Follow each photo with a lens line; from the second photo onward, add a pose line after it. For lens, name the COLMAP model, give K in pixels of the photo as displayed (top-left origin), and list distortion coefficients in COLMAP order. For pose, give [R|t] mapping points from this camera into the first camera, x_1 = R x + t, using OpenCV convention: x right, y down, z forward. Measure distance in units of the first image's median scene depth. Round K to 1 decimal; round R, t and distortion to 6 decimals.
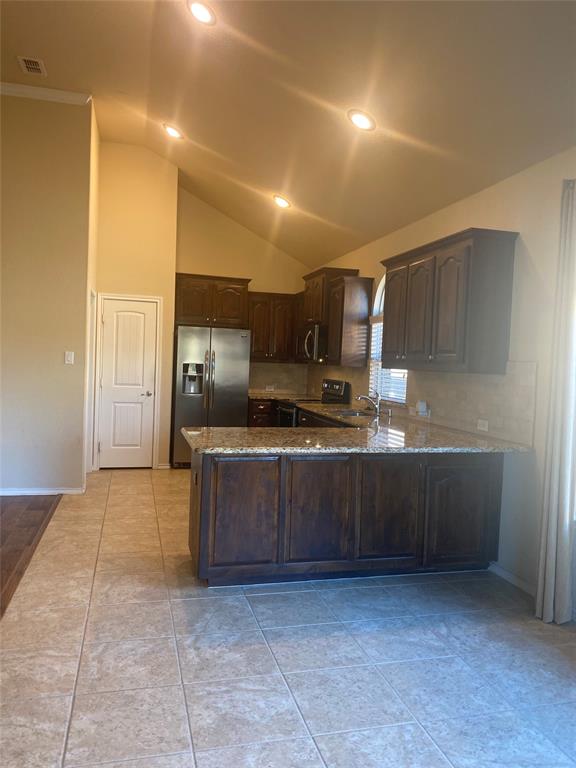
lens RADIAL K [[580.7, 0, 284.7], [0, 580.7, 379.8], [0, 0, 1]] dist [0.033013, -0.037252]
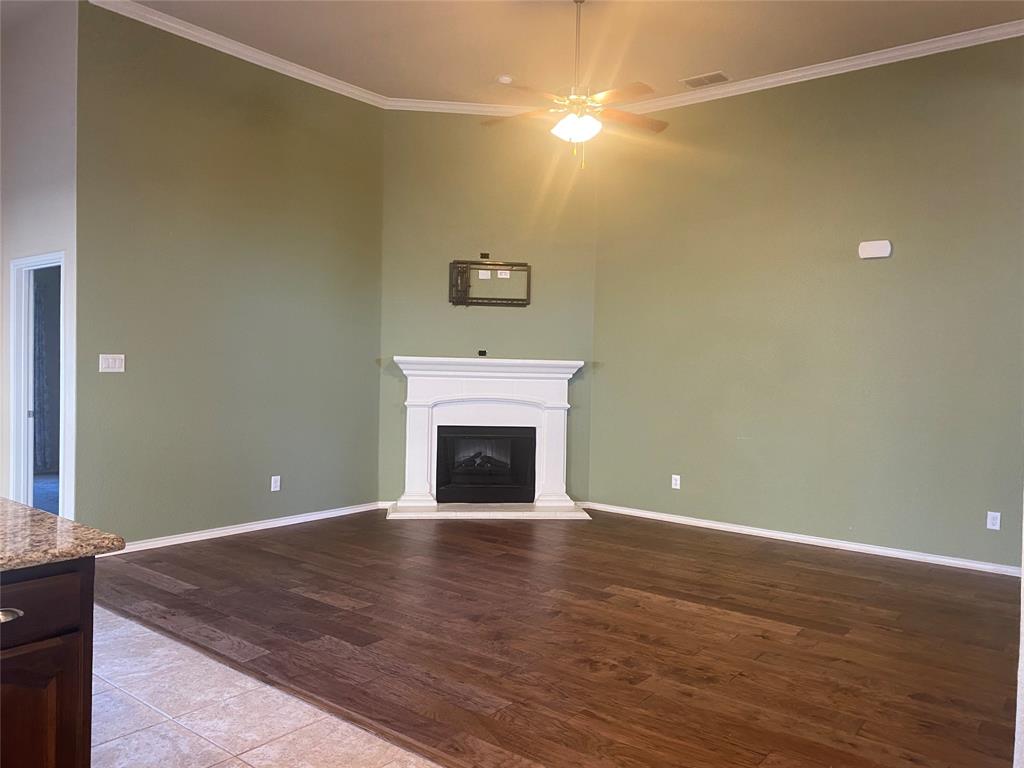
lens RADIAL K [[774.3, 0, 521.4], [0, 774.3, 386.0], [0, 0, 1]] dist [0.033013, -0.037252]
pose [[-0.791563, -0.040441, -0.609748, -0.066913], [-0.075636, 0.996619, 0.032089, -0.068023], [0.606389, 0.071520, -0.791945, 1.710922]]
